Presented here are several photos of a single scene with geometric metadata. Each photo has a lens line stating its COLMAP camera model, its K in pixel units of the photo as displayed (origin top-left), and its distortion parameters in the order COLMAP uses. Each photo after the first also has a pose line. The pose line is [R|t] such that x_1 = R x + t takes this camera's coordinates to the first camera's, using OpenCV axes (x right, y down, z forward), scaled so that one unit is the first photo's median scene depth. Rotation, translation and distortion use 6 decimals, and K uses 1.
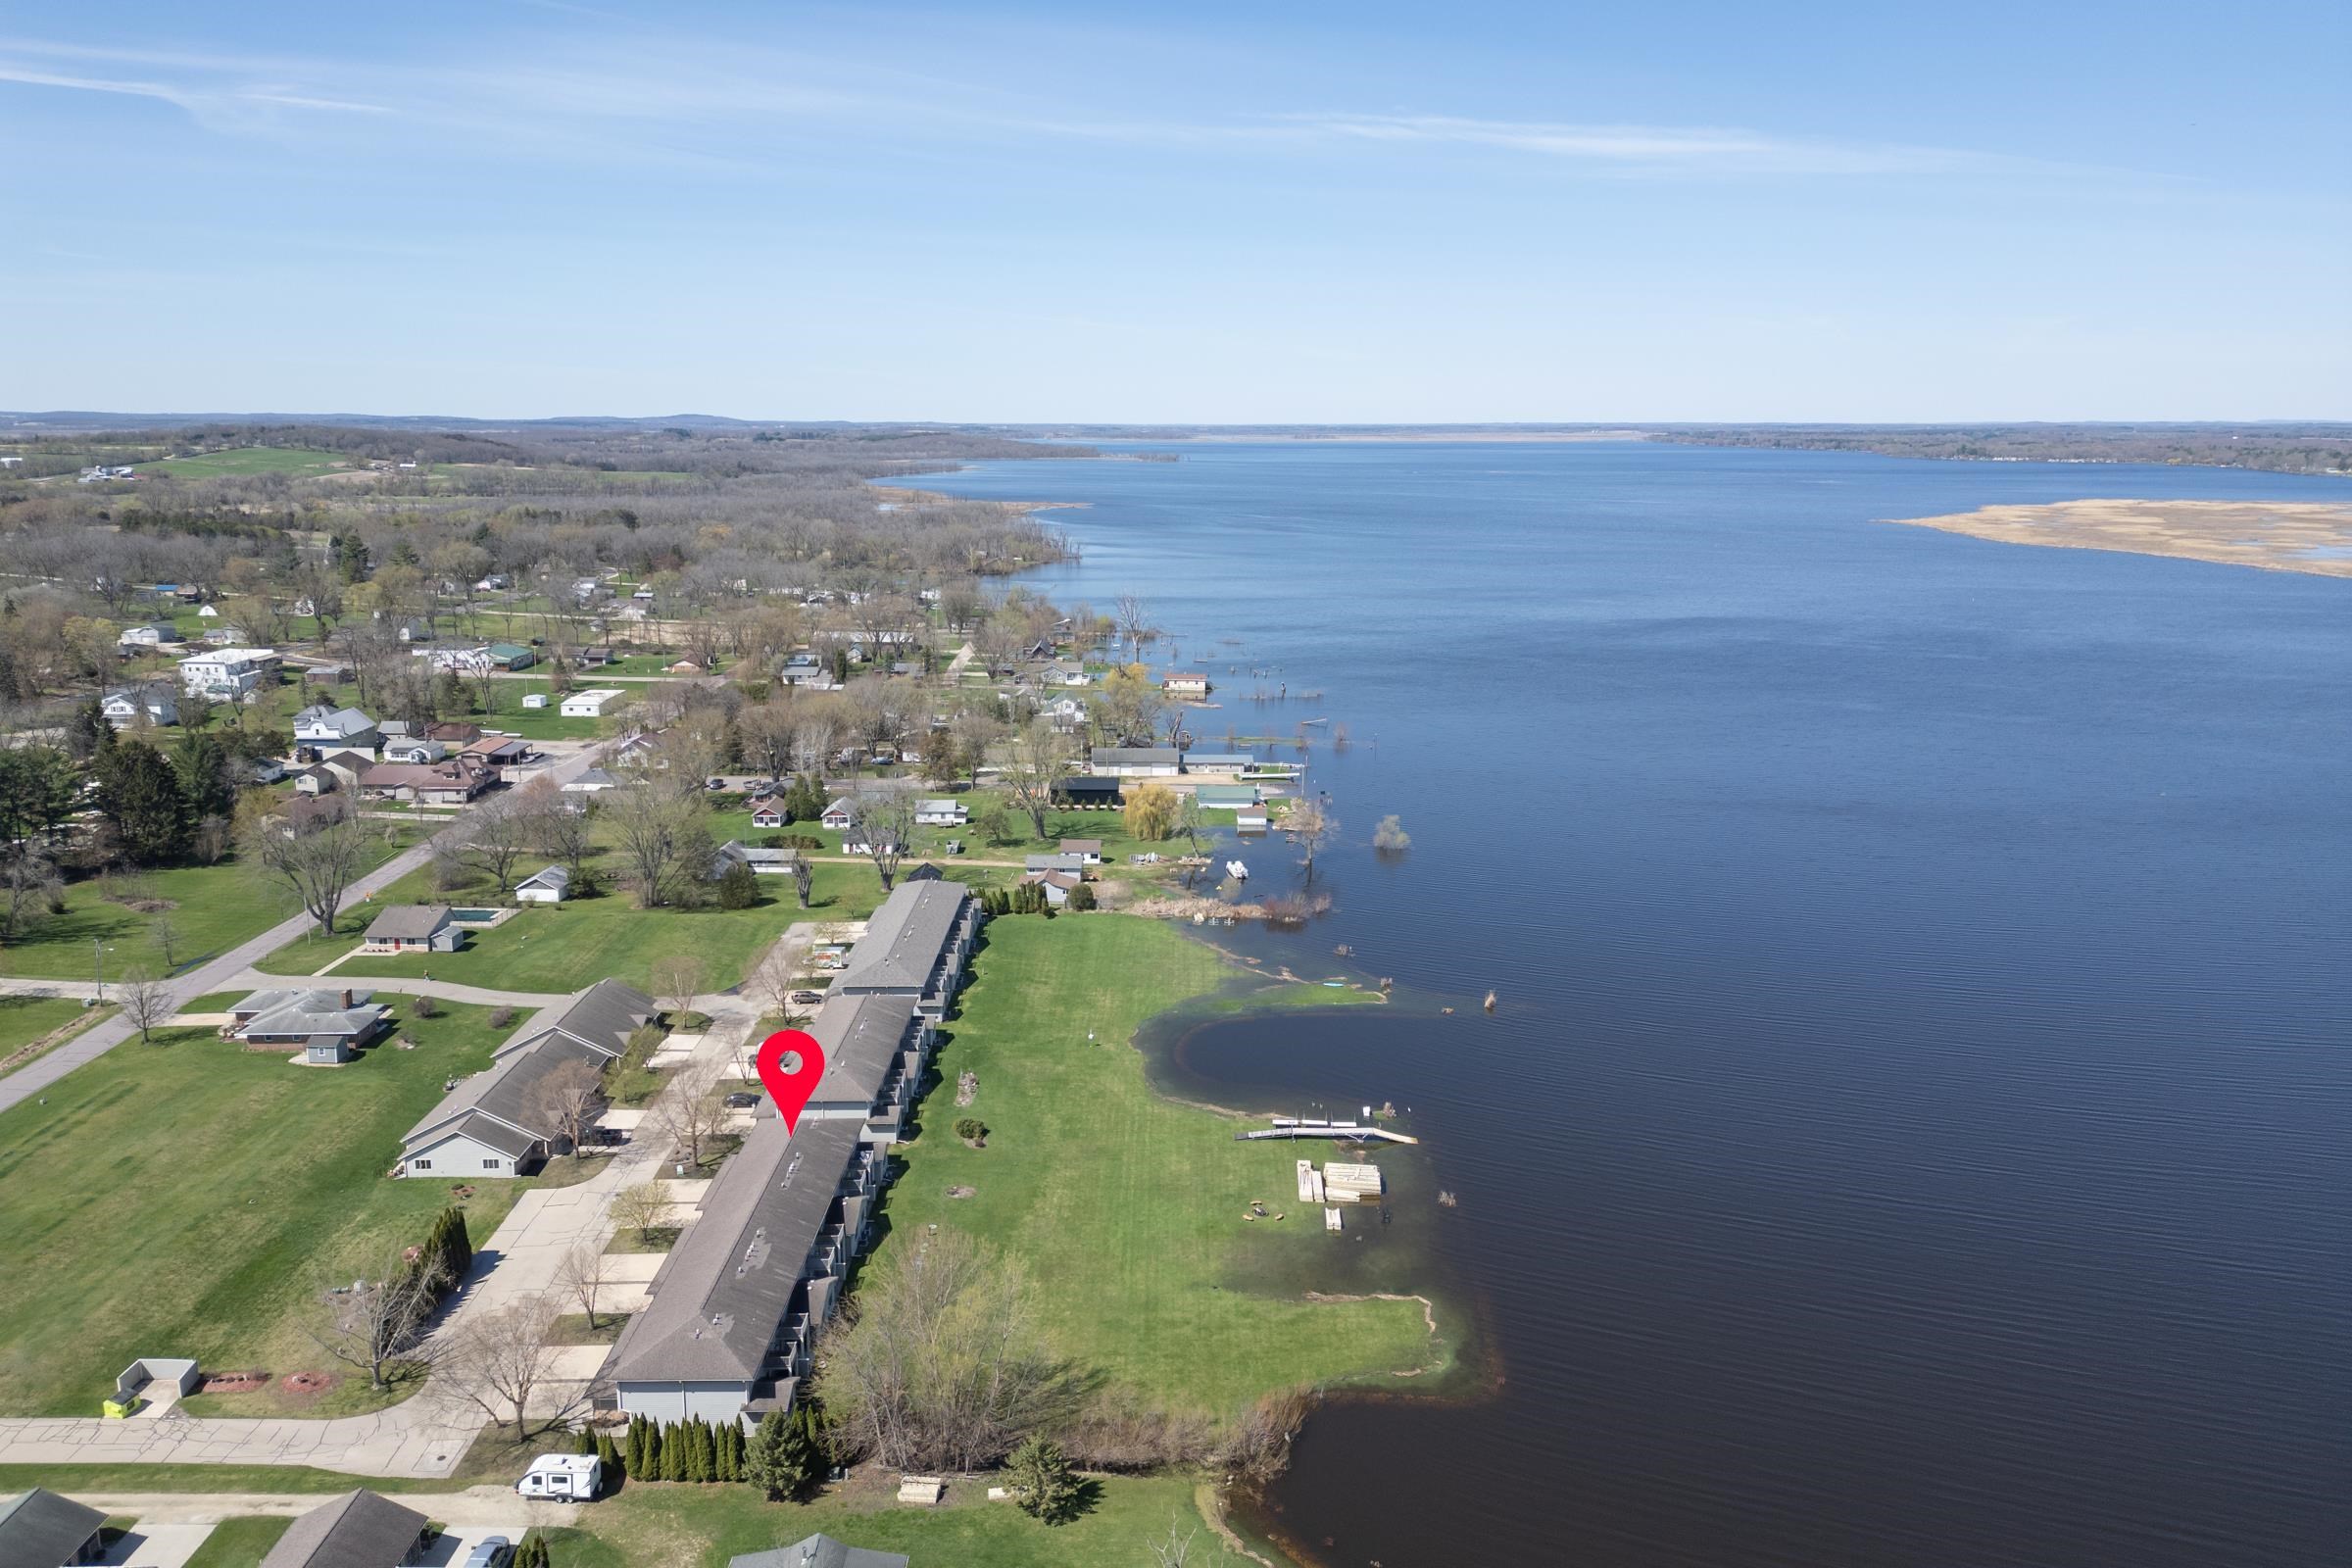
lens RADIAL K [[1631.5, 0, 1162.6], [0, 1631.5, 761.6], [0, 0, 1]] dist [0.096359, -0.108596]
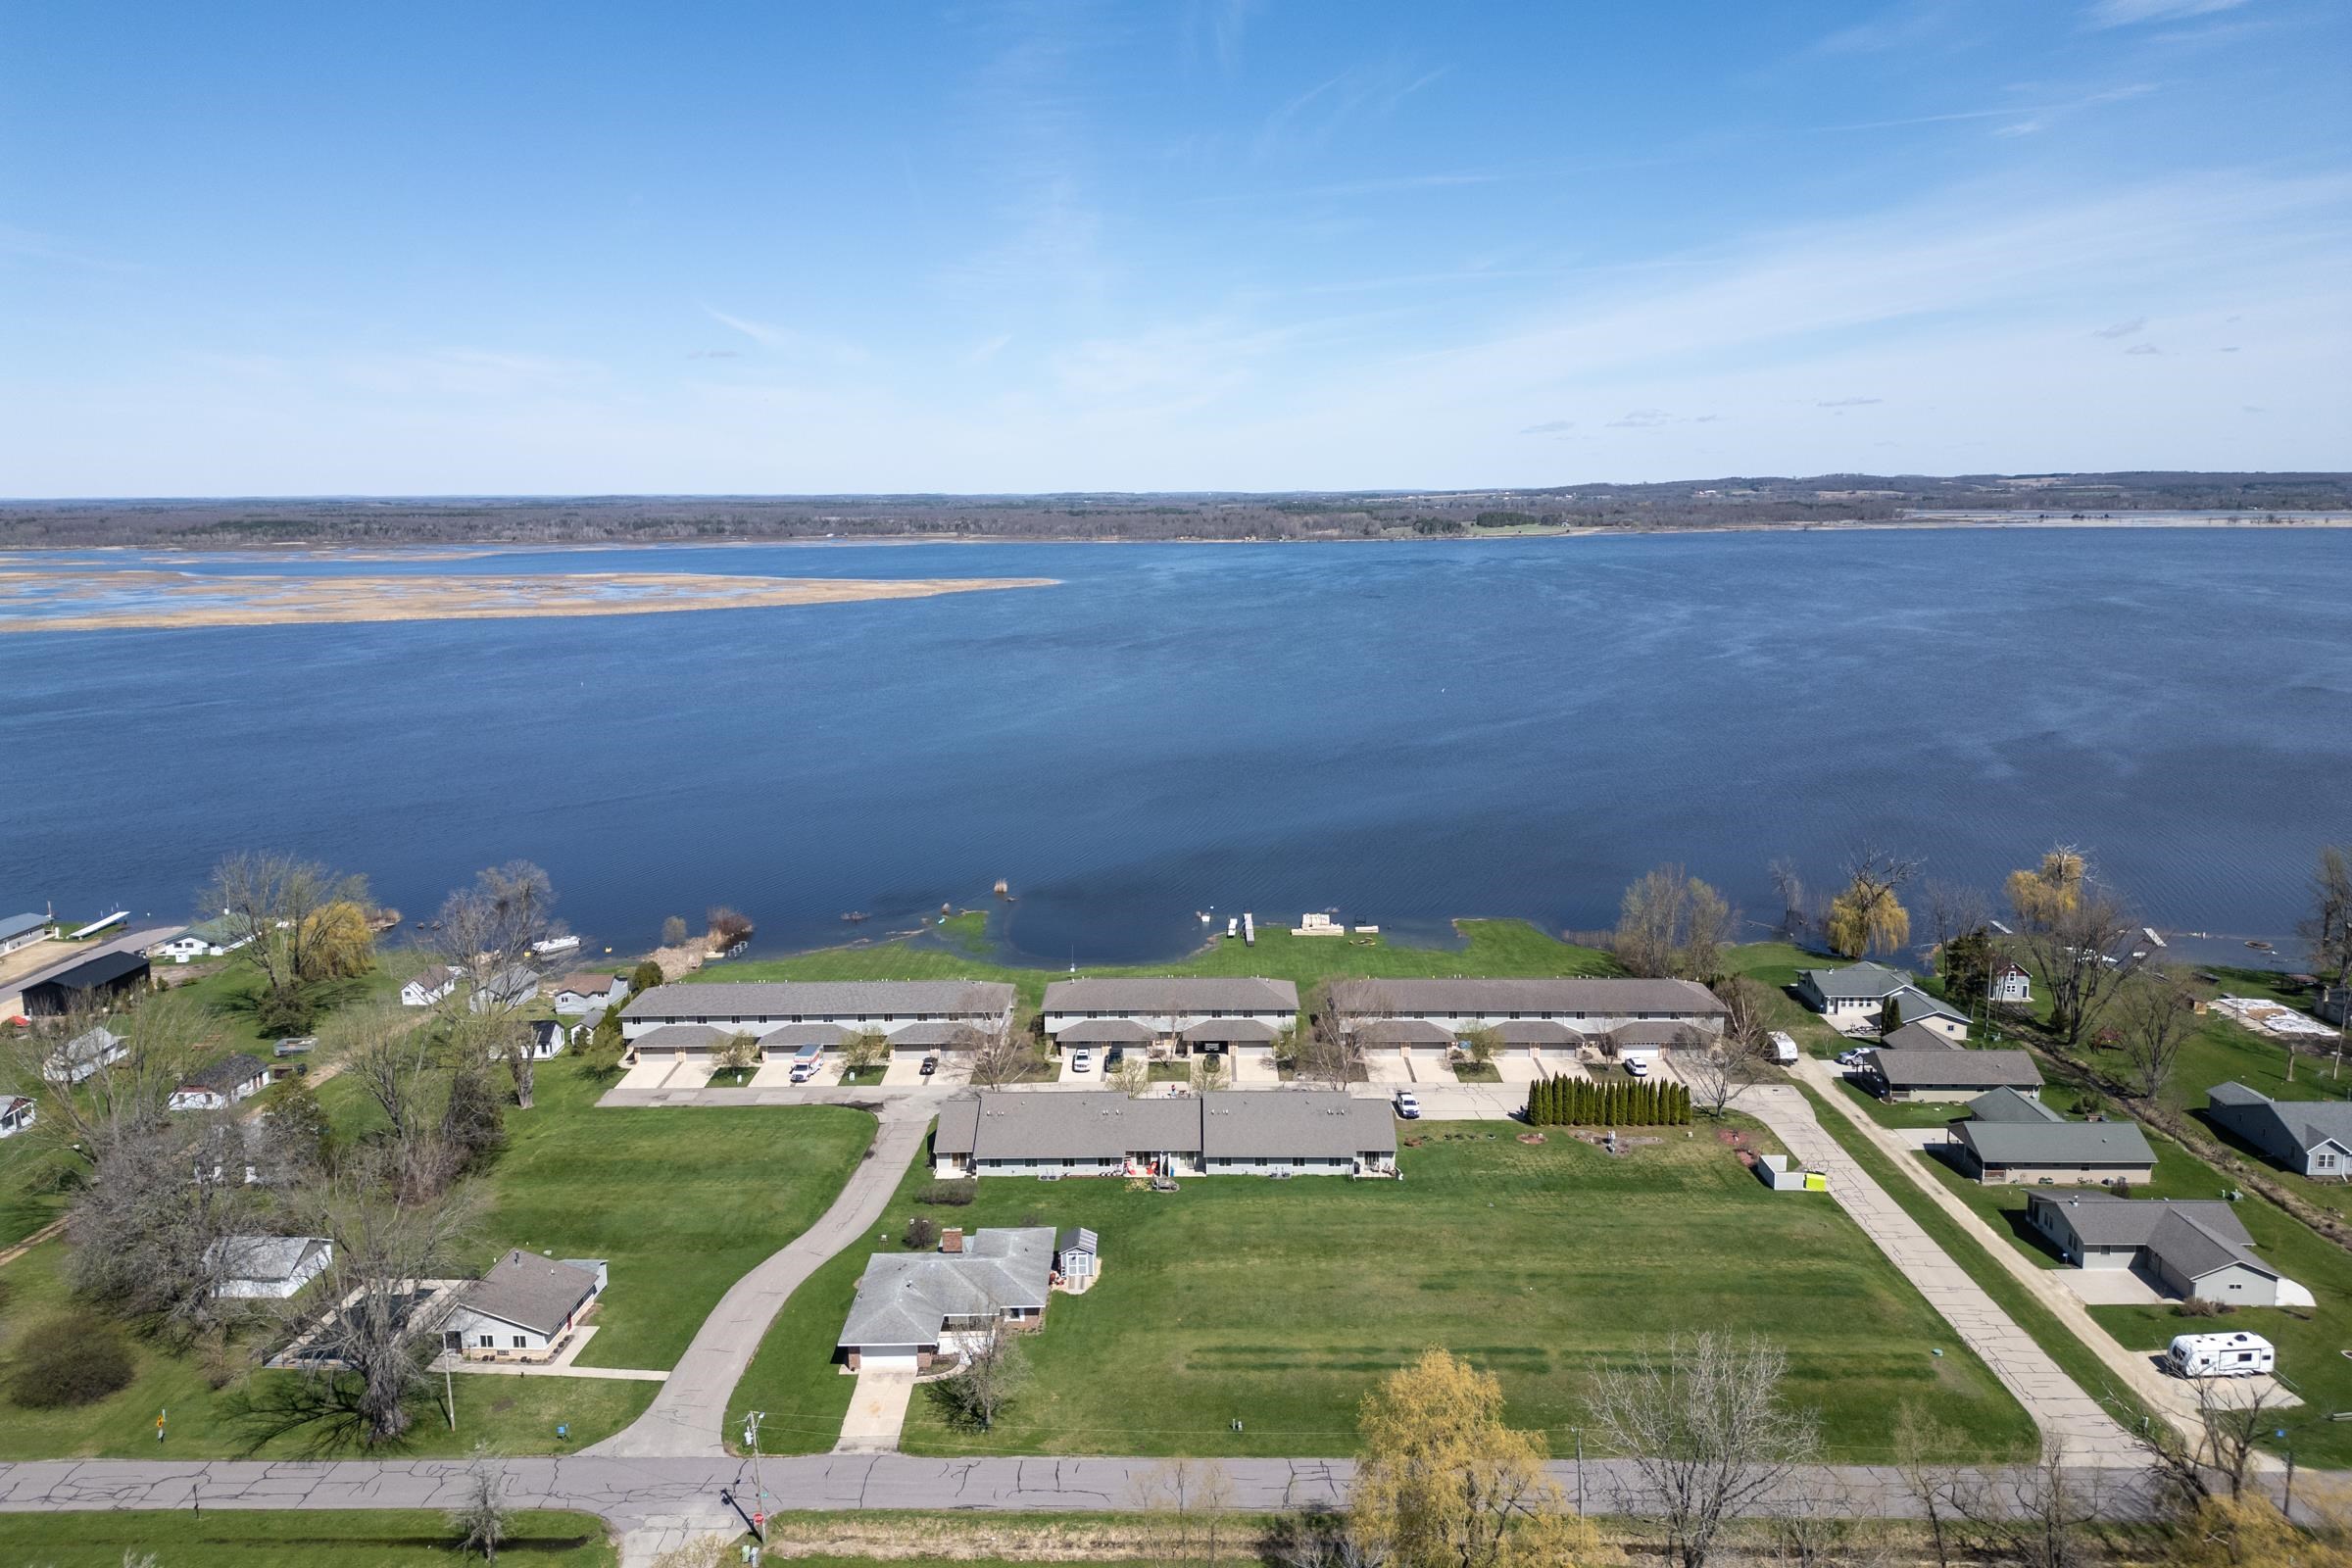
lens RADIAL K [[1644.7, 0, 1163.1], [0, 1644.7, 776.5], [0, 0, 1]] dist [0.089492, -0.099627]
pose [[0.019442, -0.176149, 0.984171, -0.989923], [0.214743, 0.962120, 0.167960, -0.120333], [-0.976477, 0.208078, 0.056532, 0.735415]]
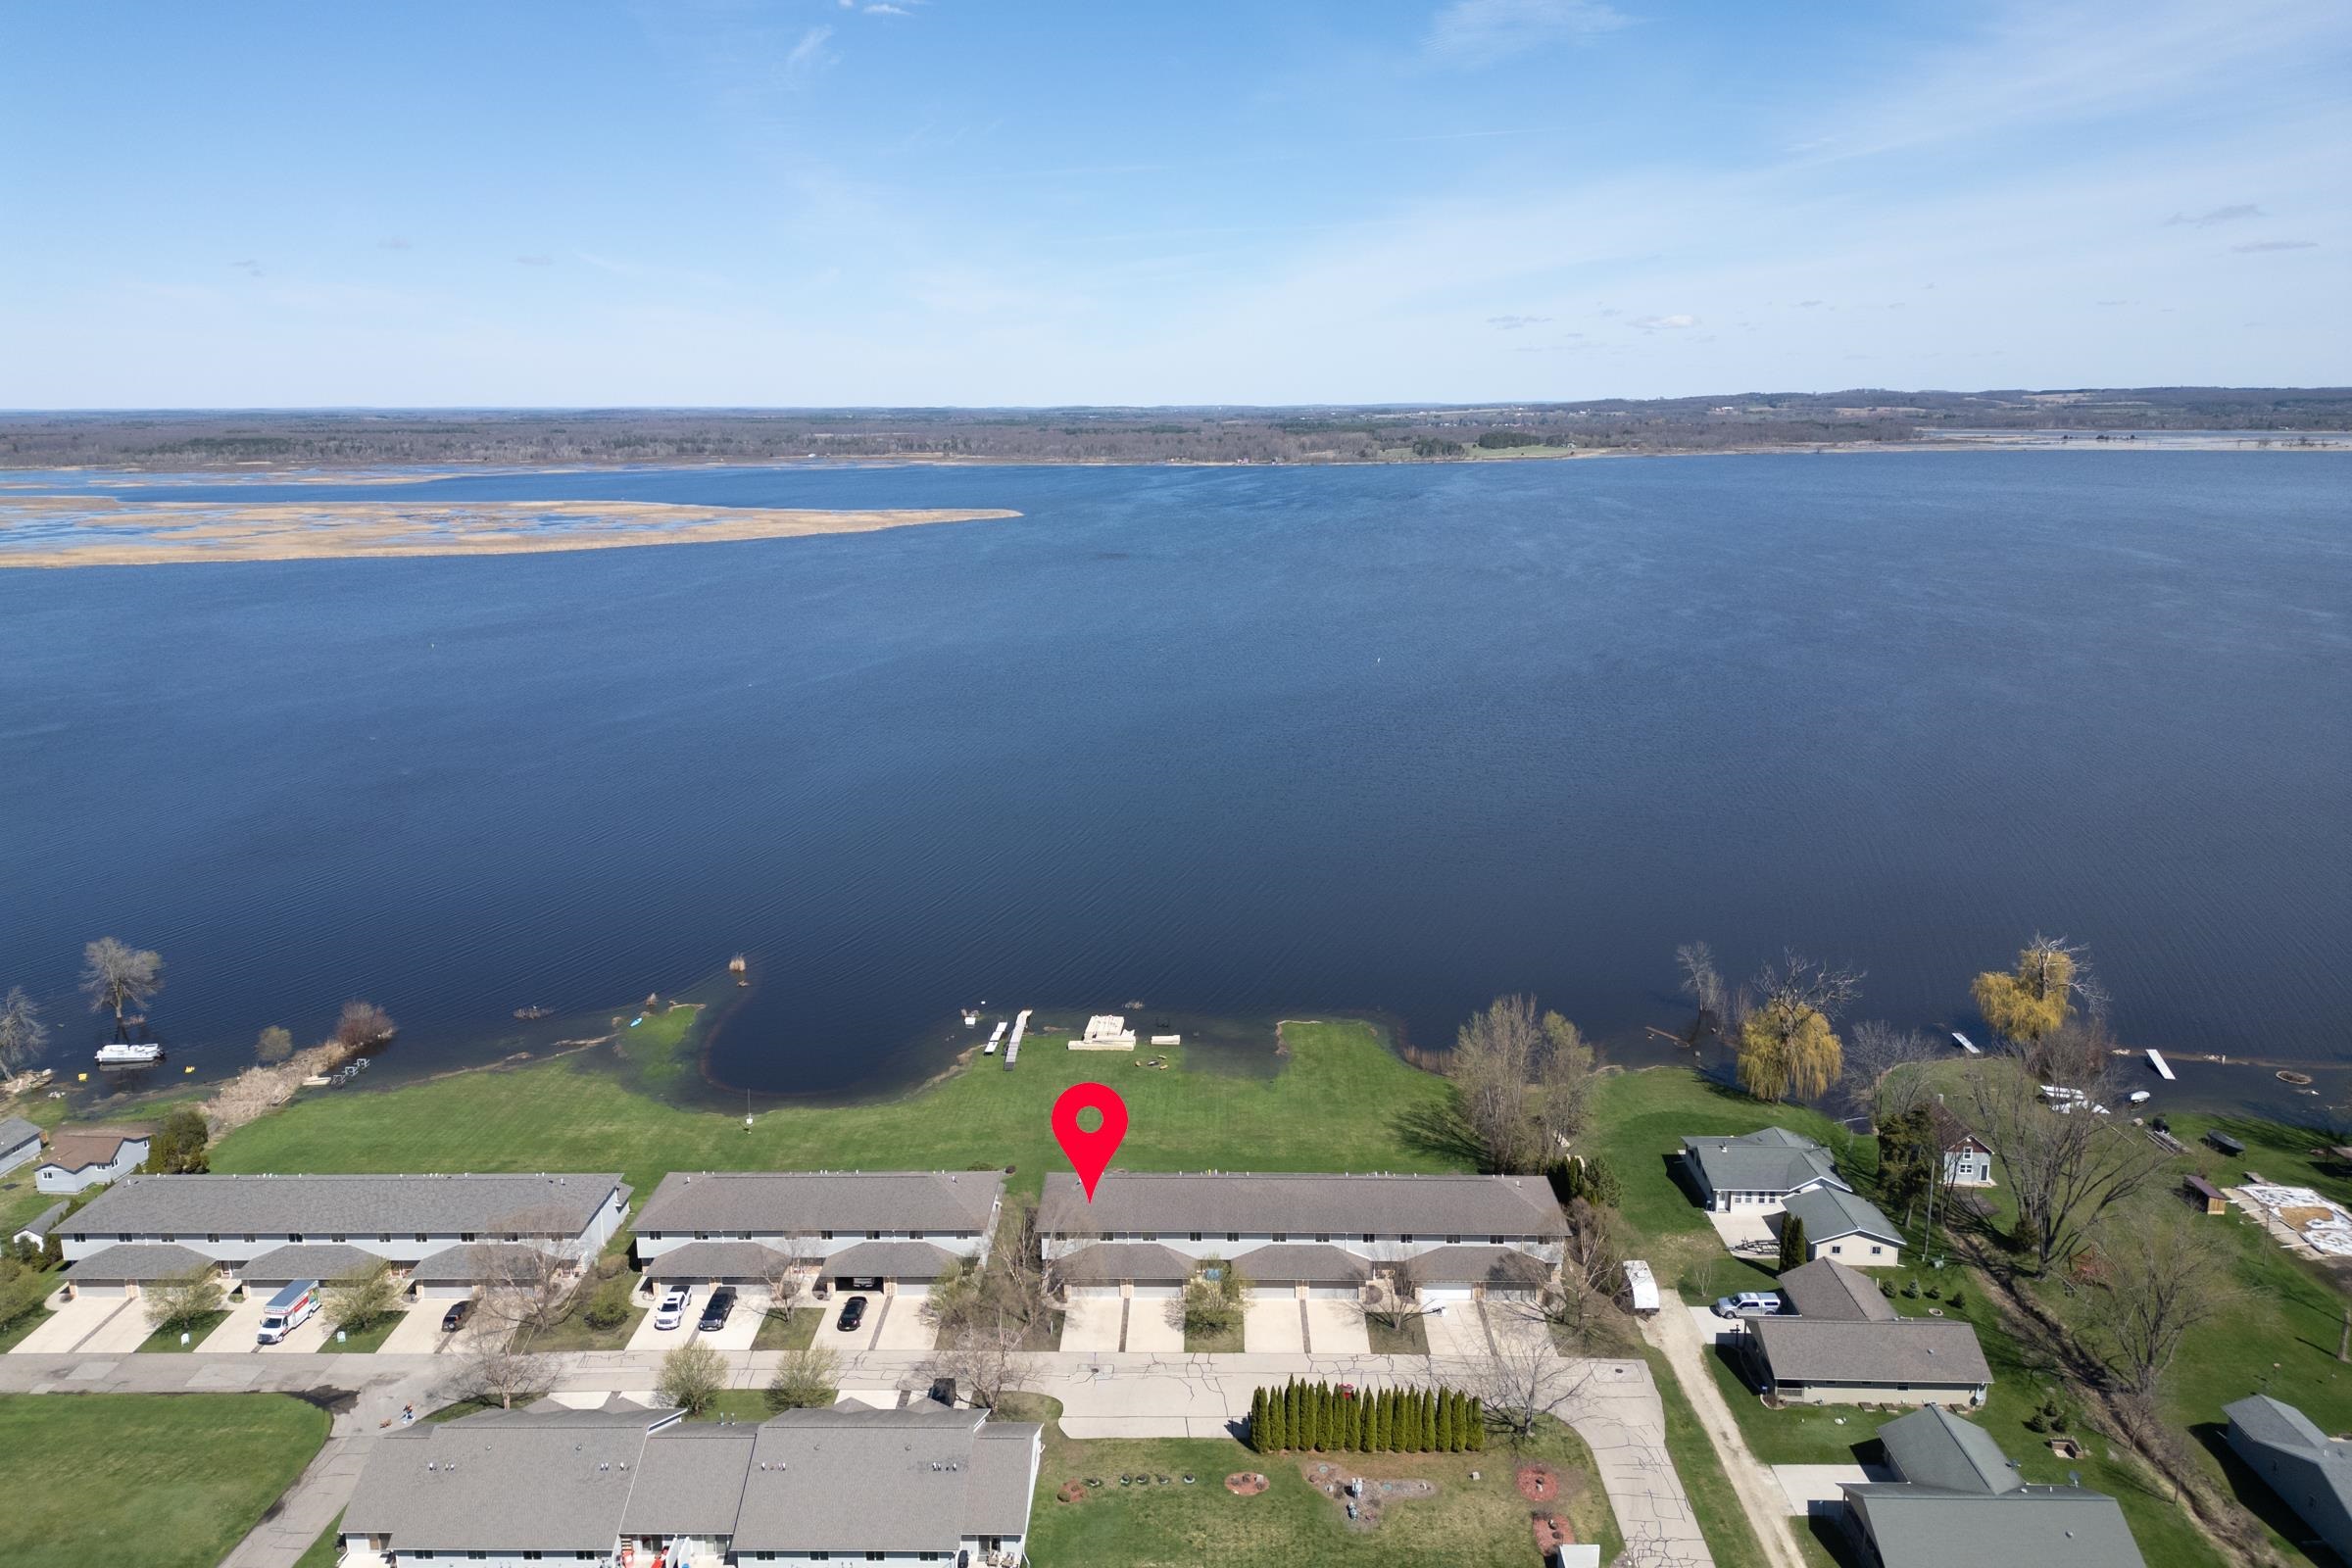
lens RADIAL K [[1644.7, 0, 1163.1], [0, 1644.7, 776.5], [0, 0, 1]] dist [0.089492, -0.099627]
pose [[0.027675, -0.225443, 0.973863, -0.739542], [0.213467, 0.953096, 0.214570, -0.127755], [-0.976558, 0.201949, 0.074501, 0.594366]]
